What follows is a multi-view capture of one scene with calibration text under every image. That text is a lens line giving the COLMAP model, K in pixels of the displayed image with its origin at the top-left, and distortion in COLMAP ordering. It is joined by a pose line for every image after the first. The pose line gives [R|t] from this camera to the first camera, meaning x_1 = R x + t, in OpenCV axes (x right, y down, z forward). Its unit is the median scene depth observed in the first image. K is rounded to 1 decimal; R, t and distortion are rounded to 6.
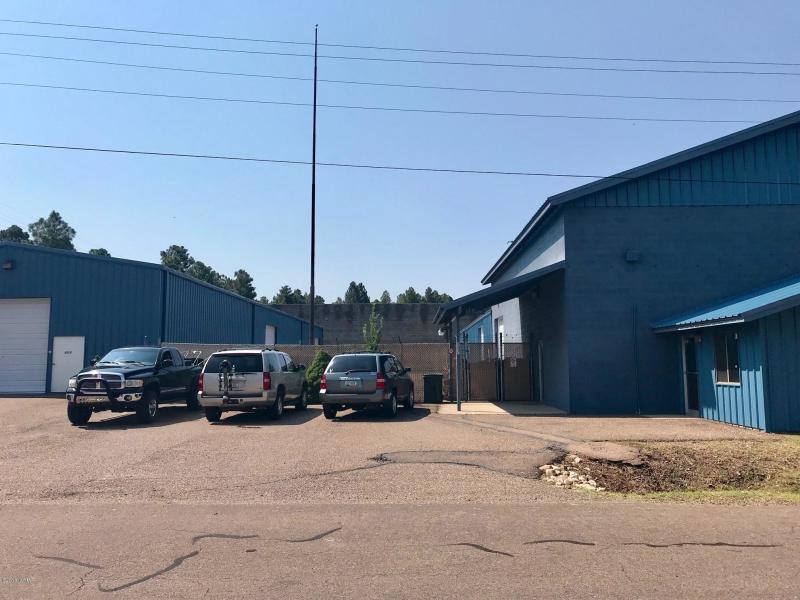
lens RADIAL K [[642.5, 0, 400.0], [0, 642.5, 300.0], [0, 0, 1]] dist [0.002073, -0.006145]
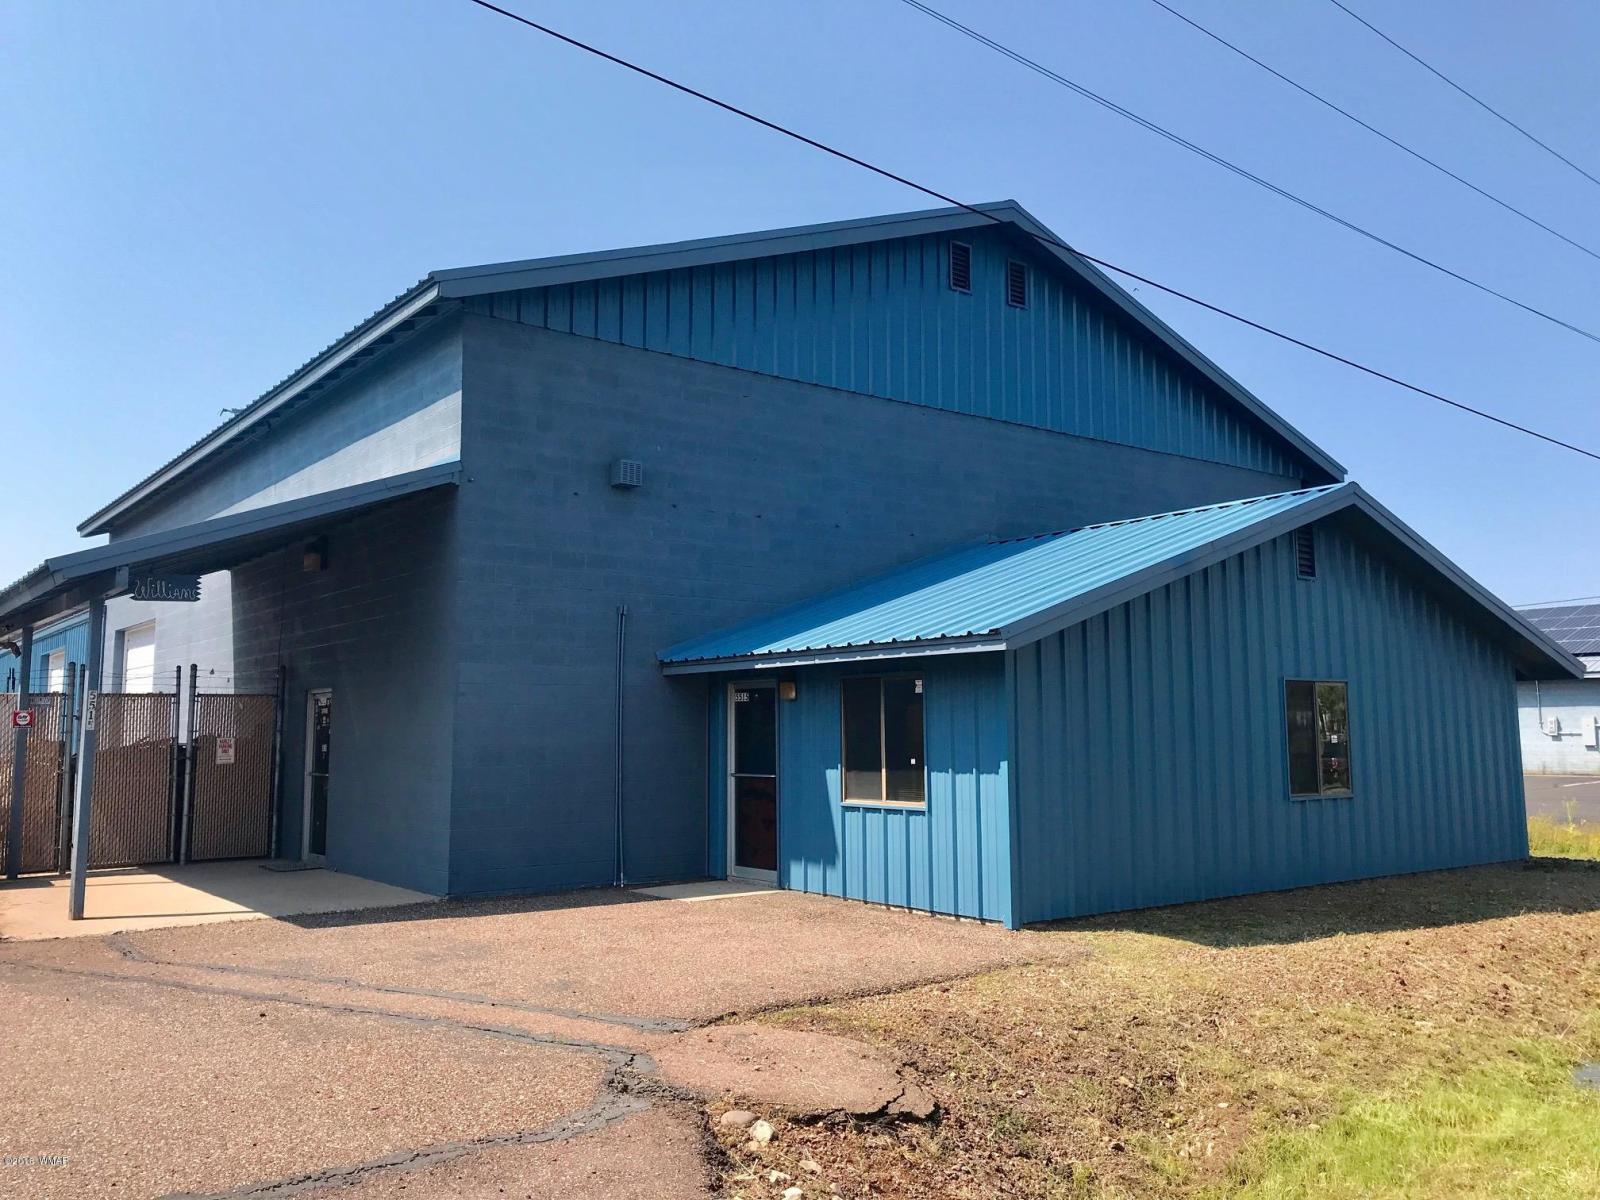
lens RADIAL K [[1284.9, 0, 800.0], [0, 1284.9, 600.0], [0, 0, 1]] dist [0.002073, -0.006145]
pose [[0.771504, 0.062410, 0.633156, -0.040146], [-0.055689, 0.997982, -0.030513, 0.025887], [-0.633783, -0.011718, 0.773422, 0.353593]]
